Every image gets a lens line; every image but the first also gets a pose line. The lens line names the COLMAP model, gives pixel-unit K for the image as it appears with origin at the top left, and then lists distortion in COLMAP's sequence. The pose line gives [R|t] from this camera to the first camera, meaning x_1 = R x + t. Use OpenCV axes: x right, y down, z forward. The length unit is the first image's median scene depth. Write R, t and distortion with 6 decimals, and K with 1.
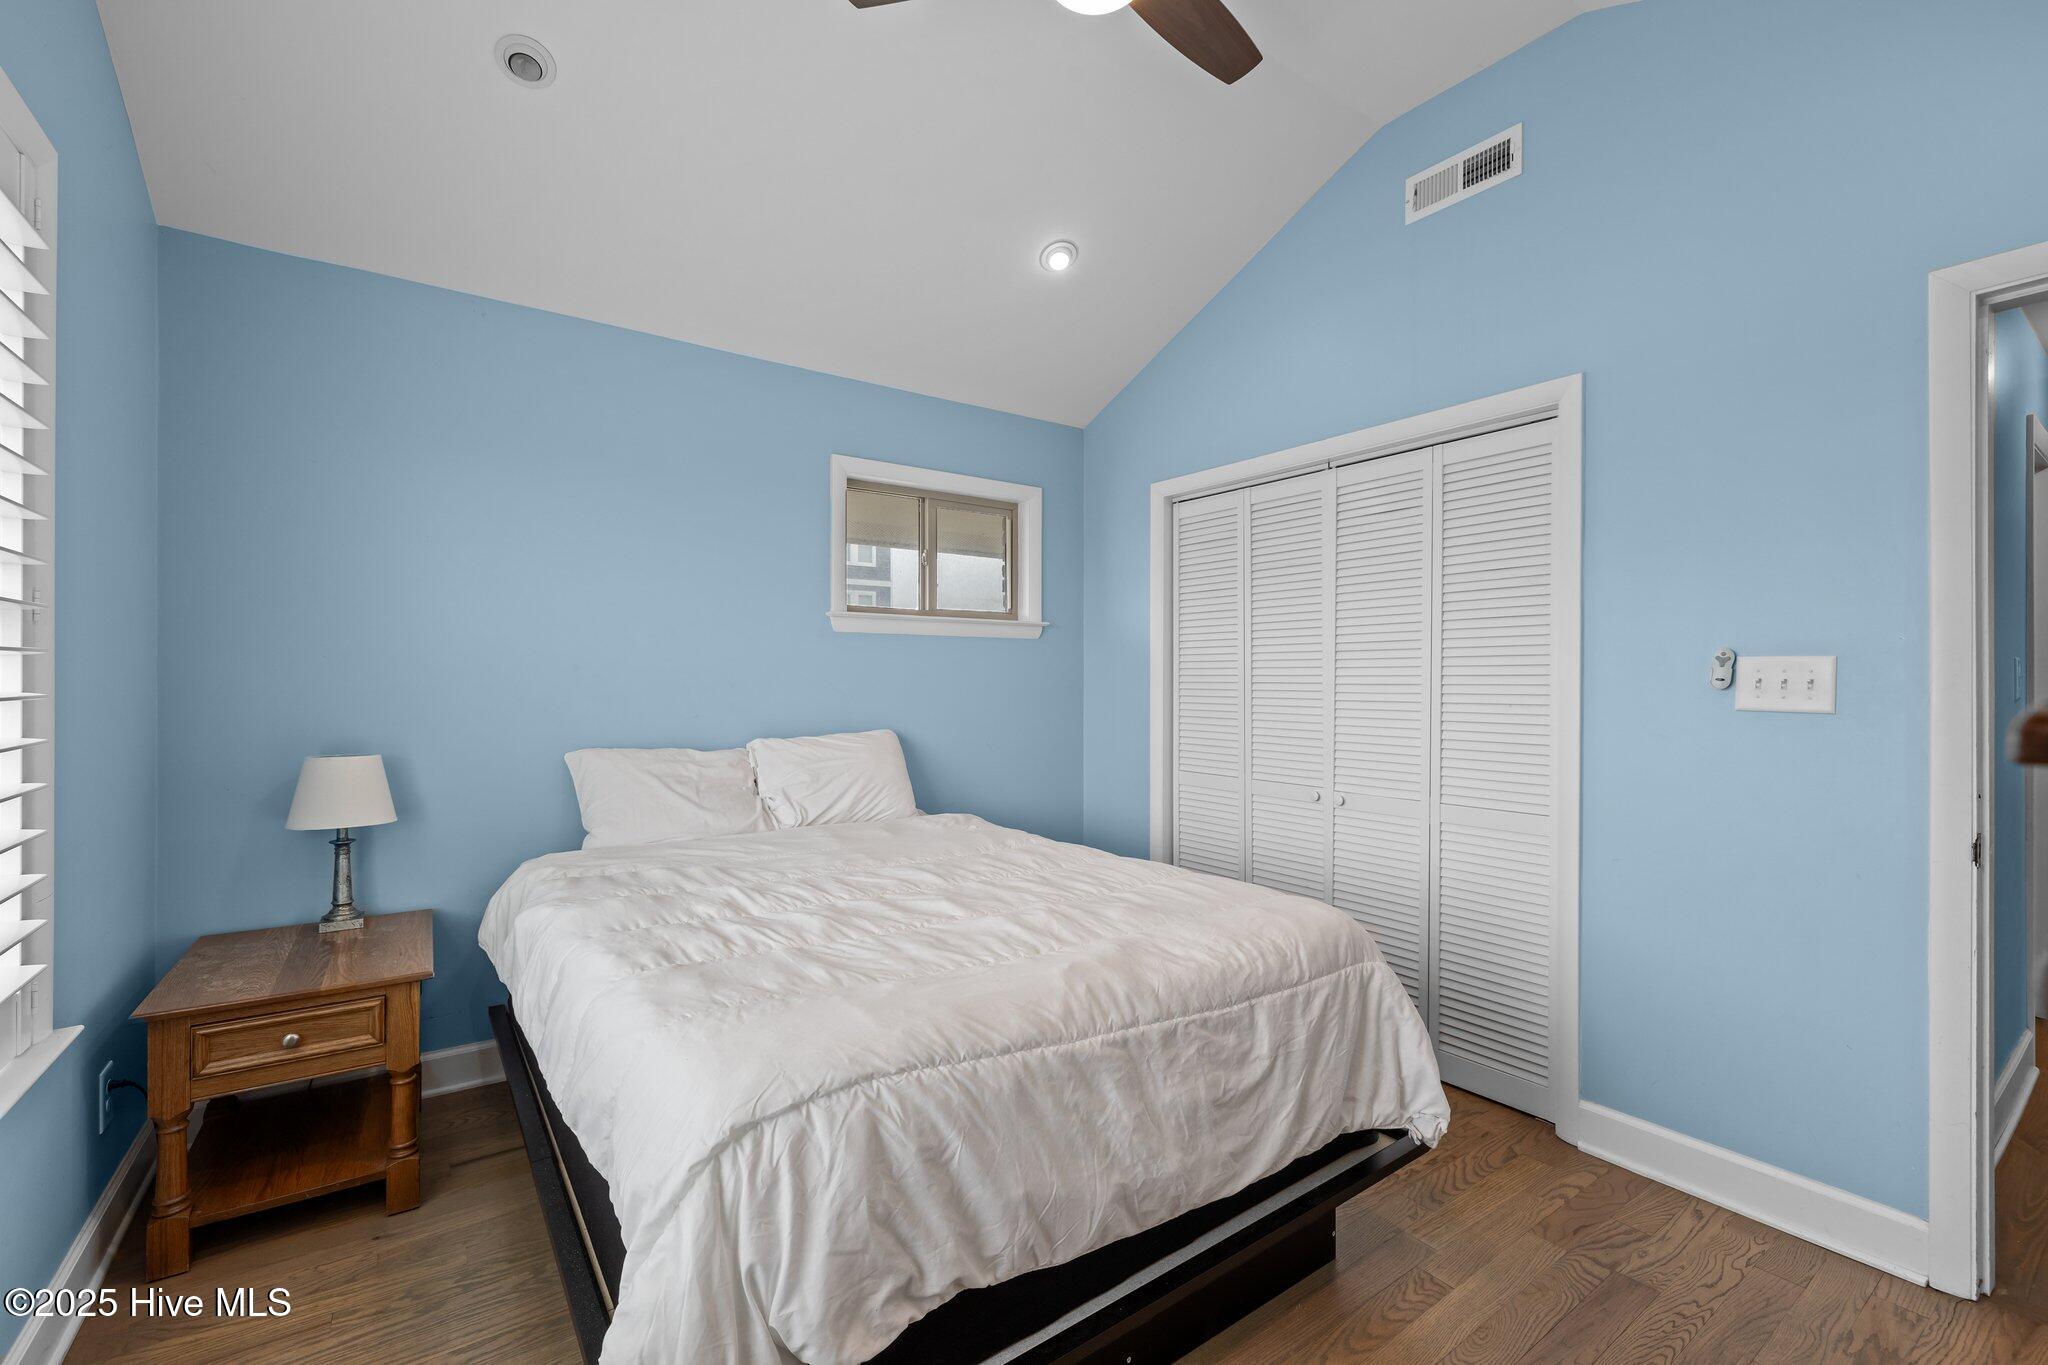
lens RADIAL K [[861.4, 0, 1012.7], [0, 861.4, 683.8], [0, 0, 1]] dist [0.000872, 0.000063]
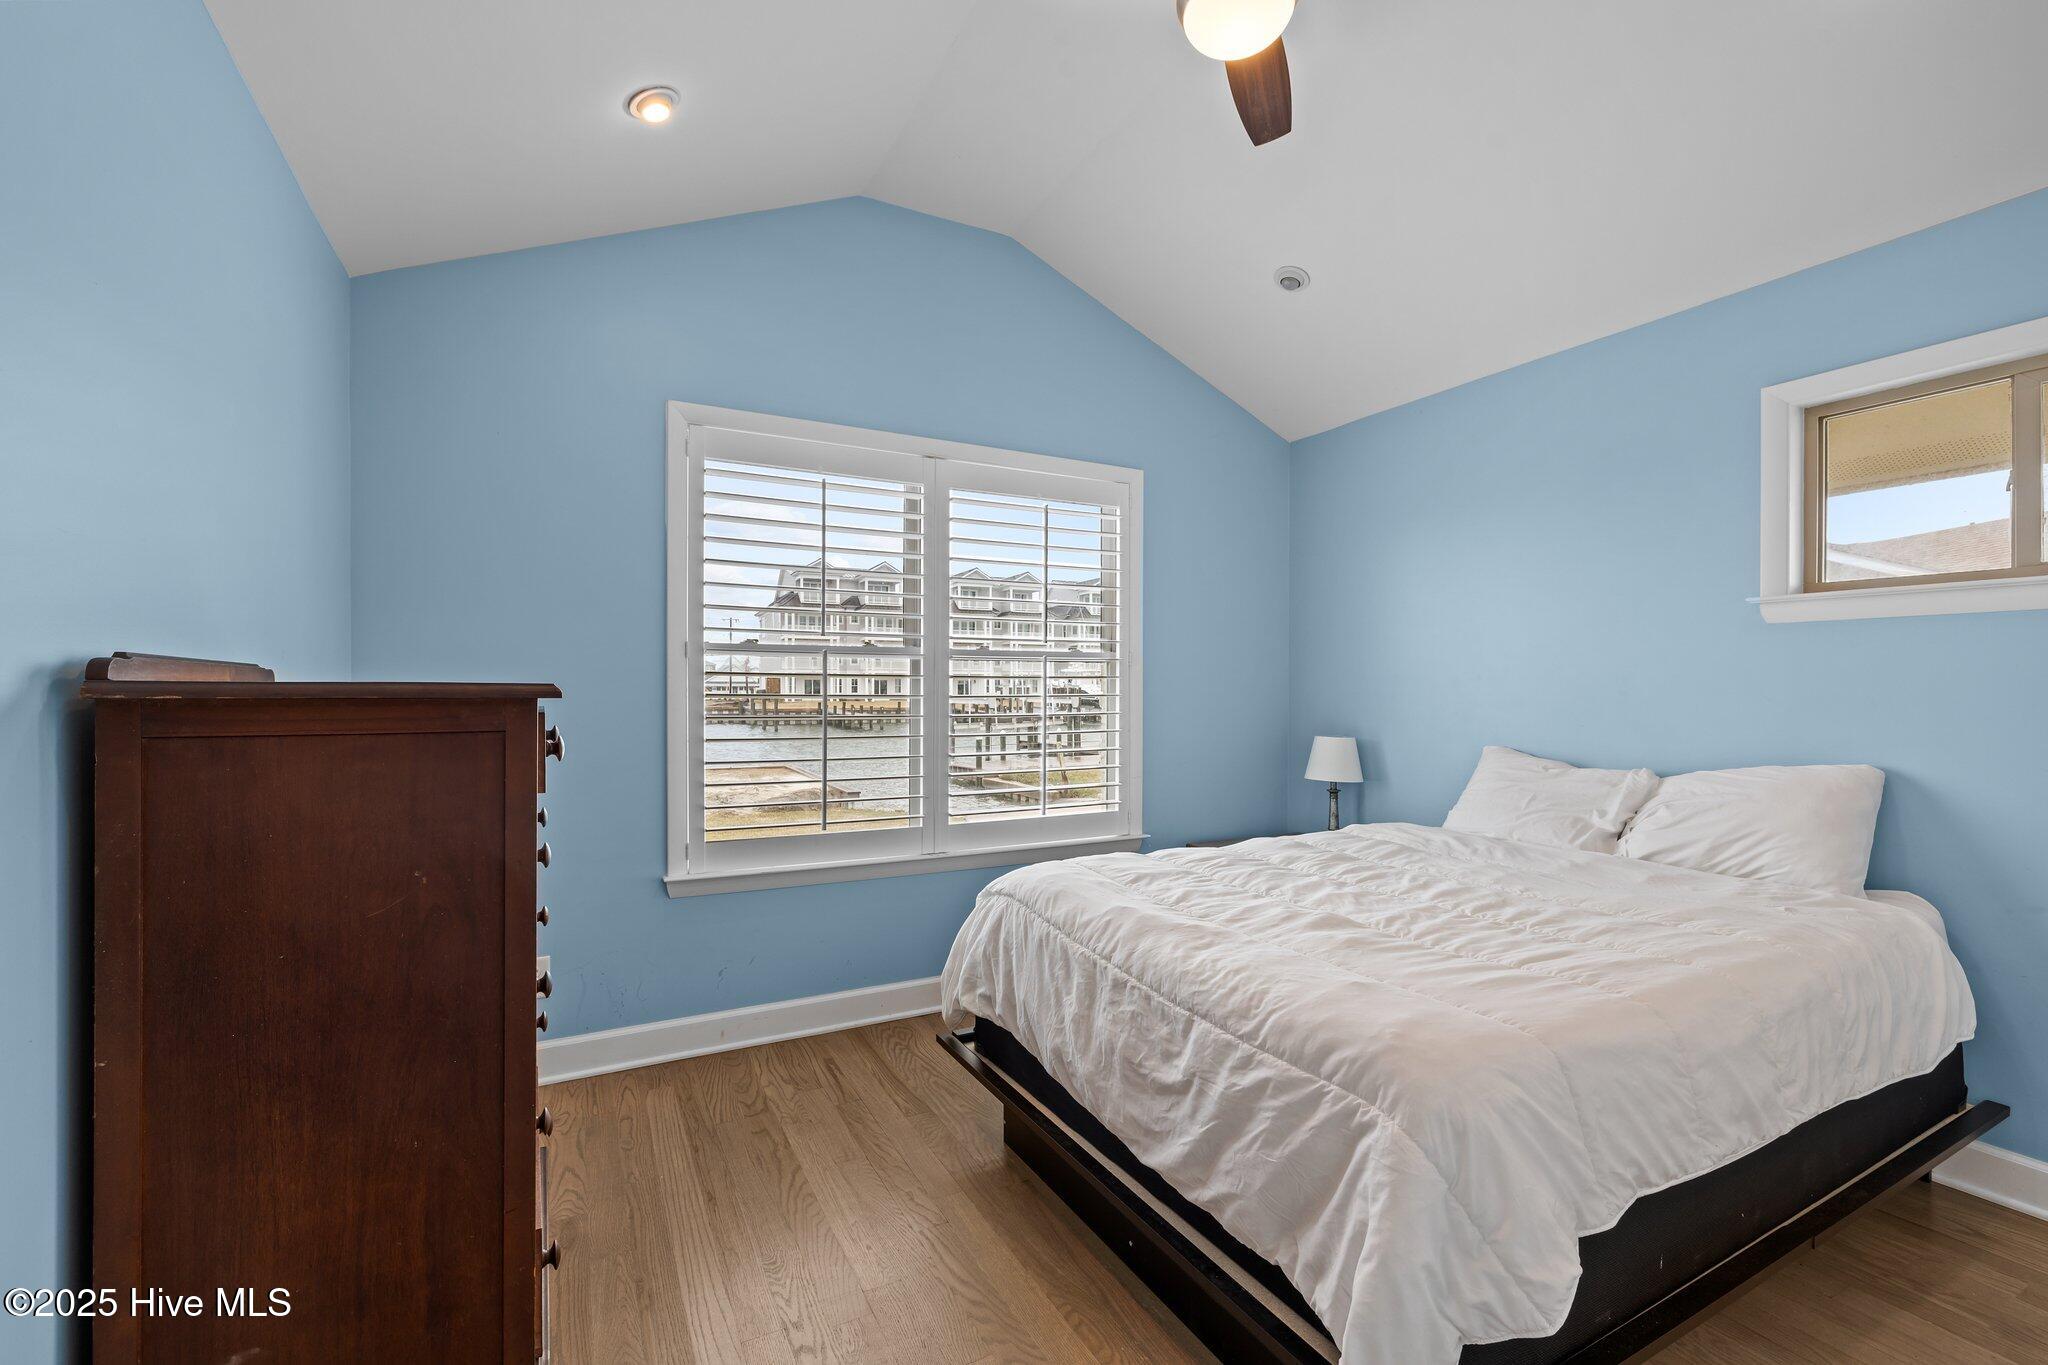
lens RADIAL K [[861.4, 0, 1012.7], [0, 861.4, 683.8], [0, 0, 1]] dist [0.000872, 0.000063]
pose [[-0.132784, -0.005200, -0.991131, 1.270365], [-0.003342, 0.999983, -0.004798, -0.004474], [0.991139, 0.002675, -0.132799, 0.918614]]
